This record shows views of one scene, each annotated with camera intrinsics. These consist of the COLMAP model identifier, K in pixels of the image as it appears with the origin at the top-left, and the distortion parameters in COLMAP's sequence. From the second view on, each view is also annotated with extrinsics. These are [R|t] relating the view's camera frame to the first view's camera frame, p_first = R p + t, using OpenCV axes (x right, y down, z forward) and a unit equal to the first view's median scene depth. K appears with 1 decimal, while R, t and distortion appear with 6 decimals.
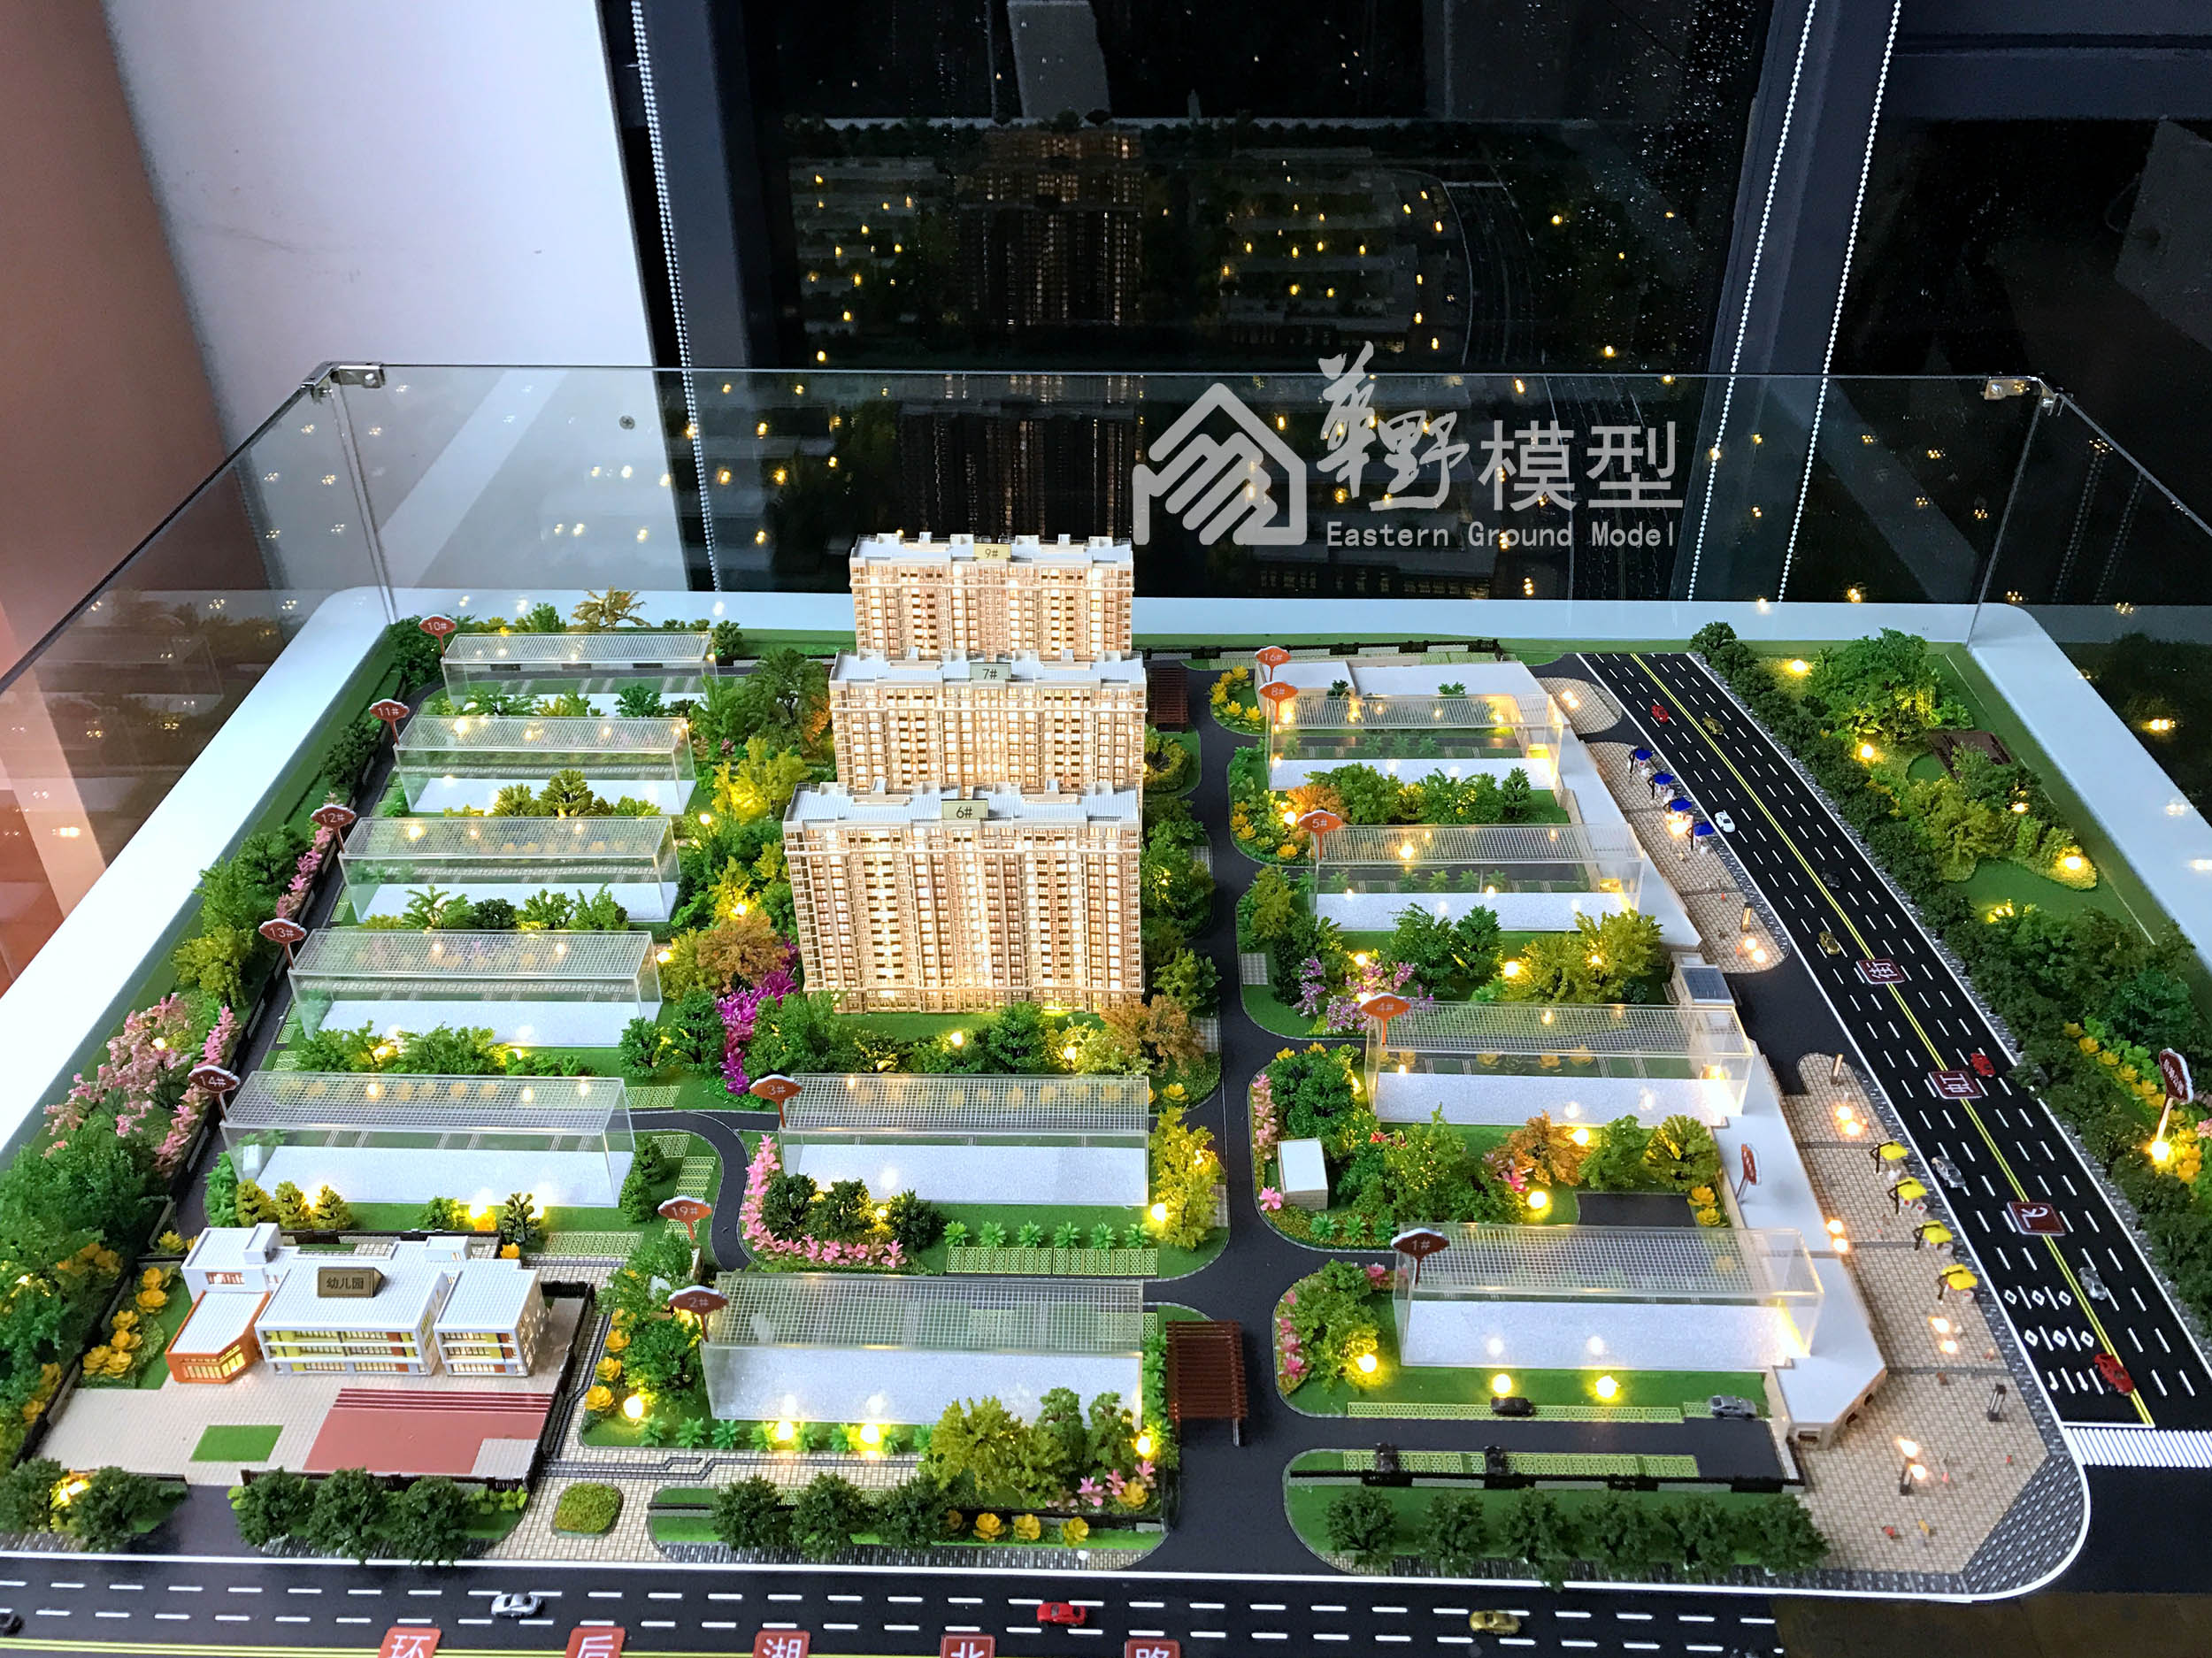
lens RADIAL K [[1883.9, 0, 1106.0], [0, 1883.9, 829.0], [0, 0, 1]] dist [0.008311, 0.010029]
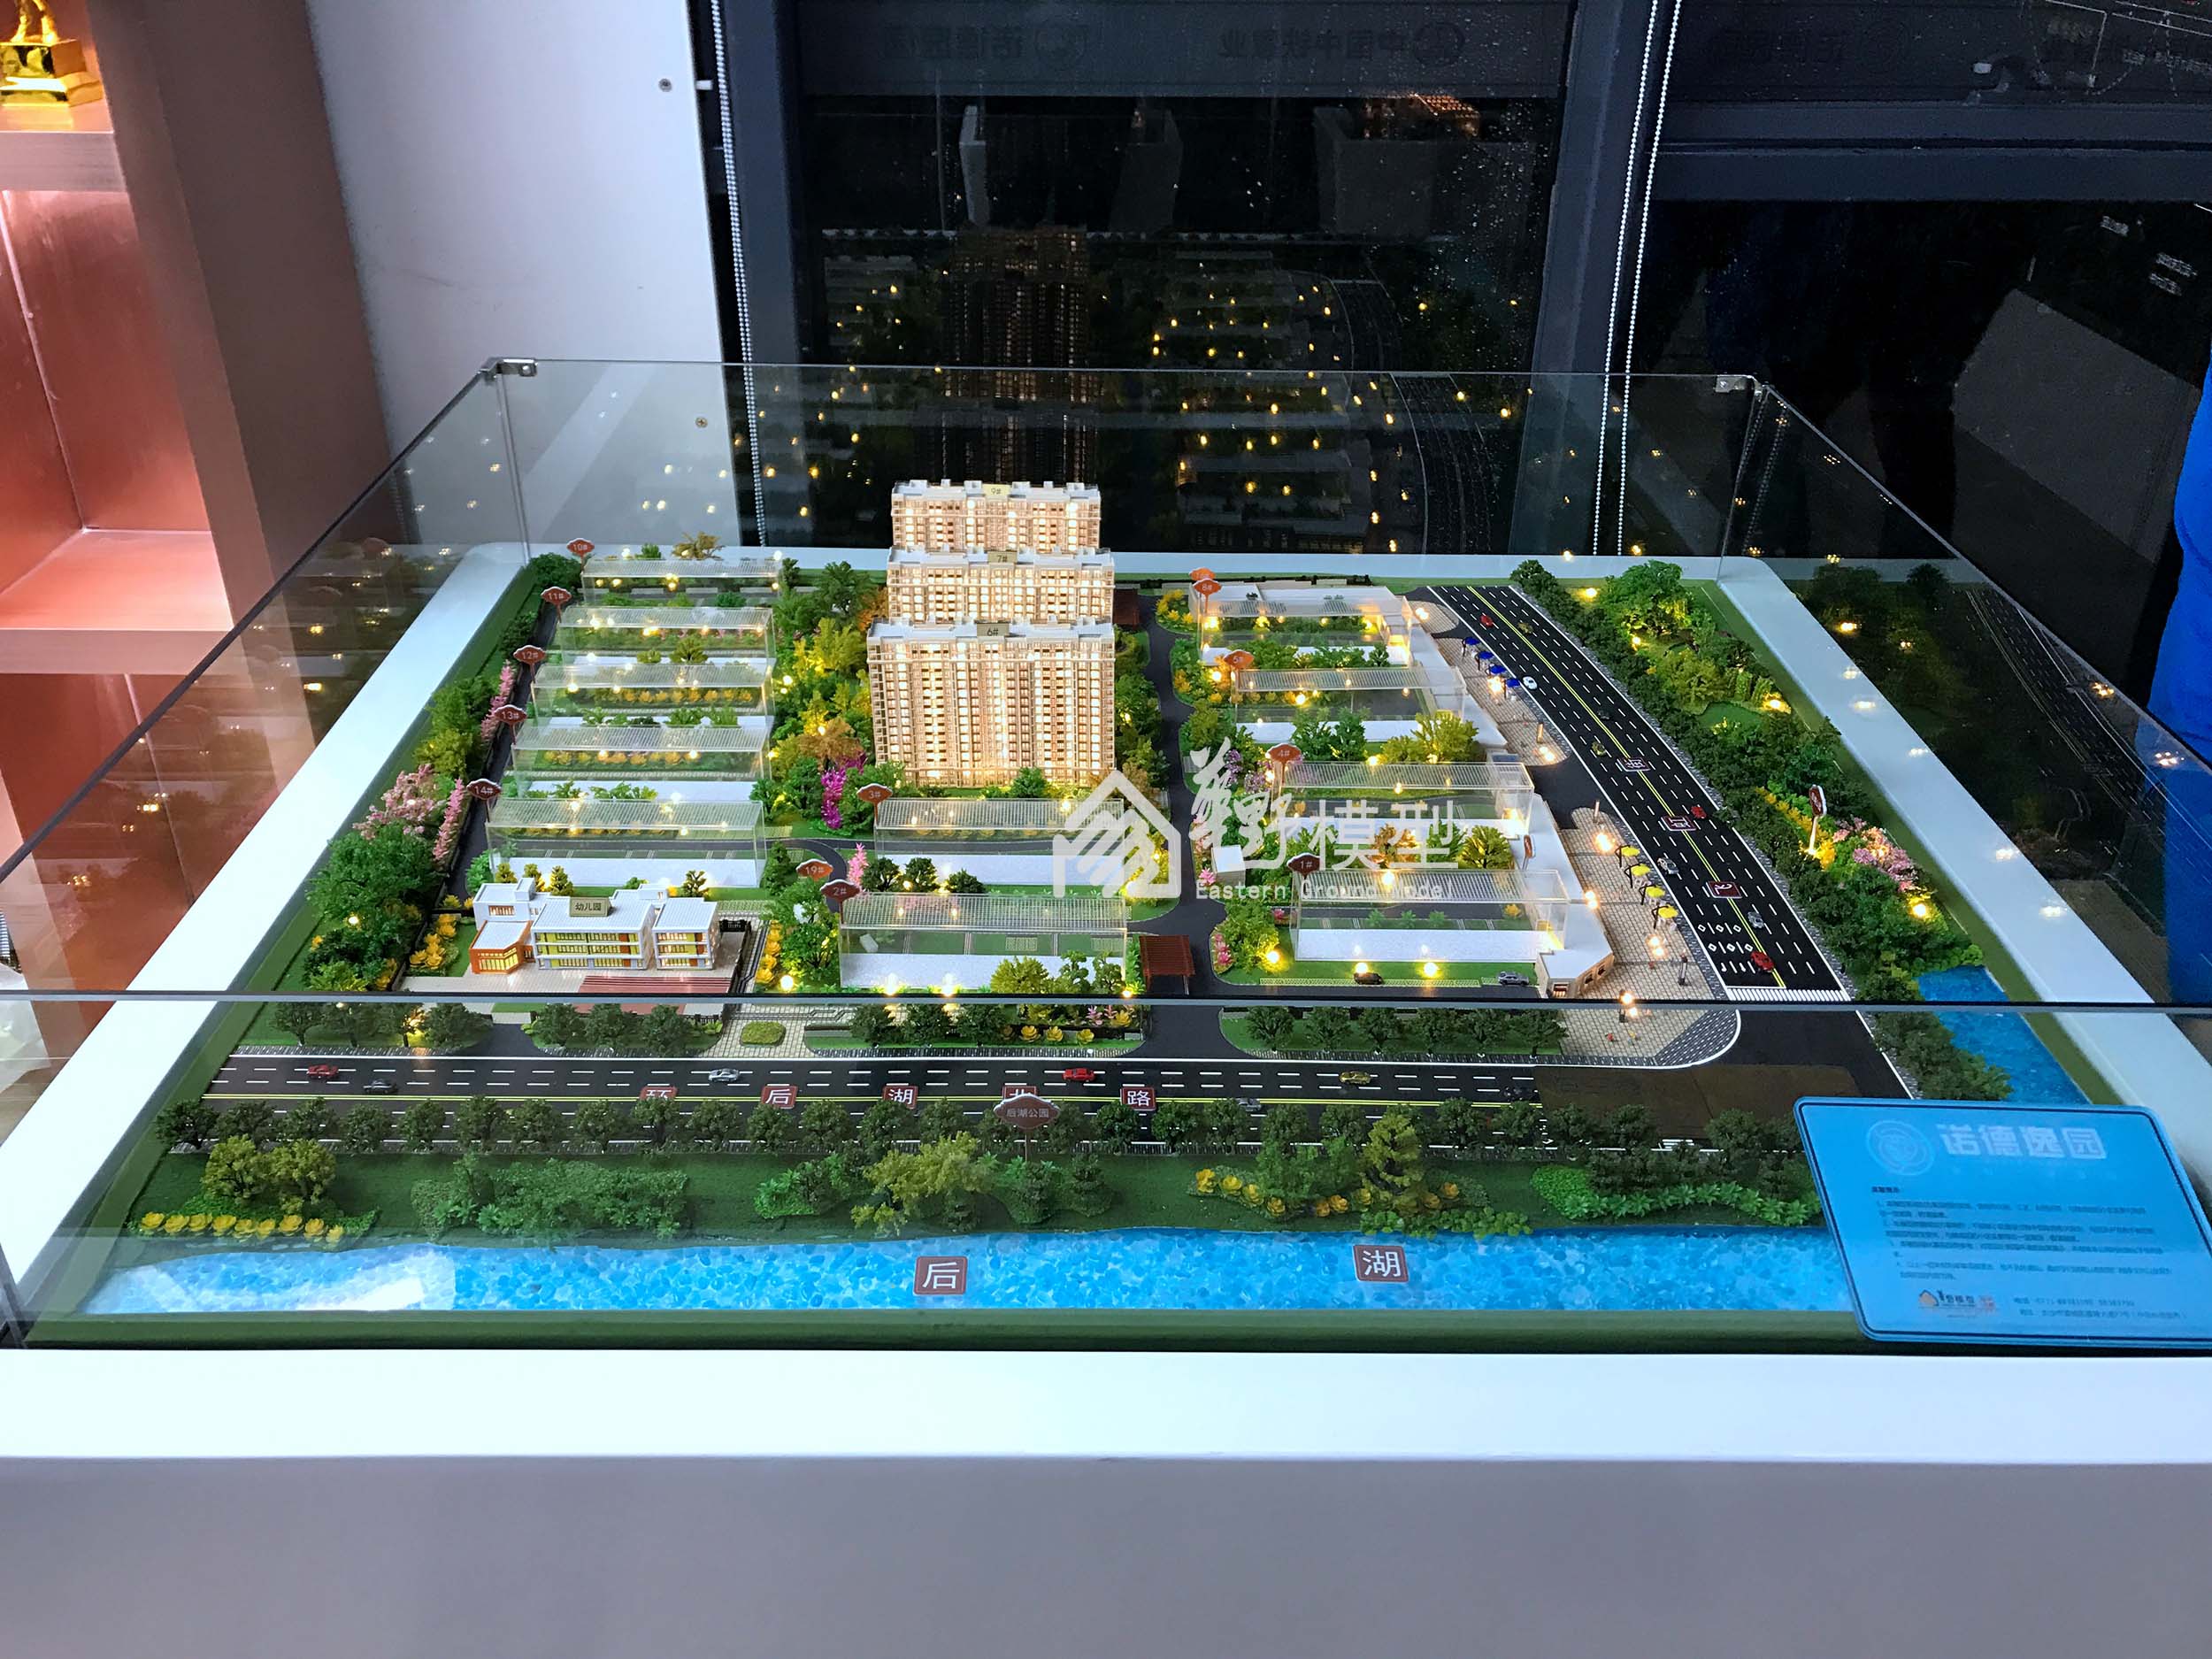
lens RADIAL K [[1768.3, 0, 1106.0], [0, 1768.3, 829.5], [0, 0, 1]] dist [0.076187, -0.252559]
pose [[0.999129, -0.003536, 0.041584, -0.039966], [0.005852, 0.998431, -0.055694, 0.191290], [-0.041321, 0.055889, 0.997582, -0.304098]]
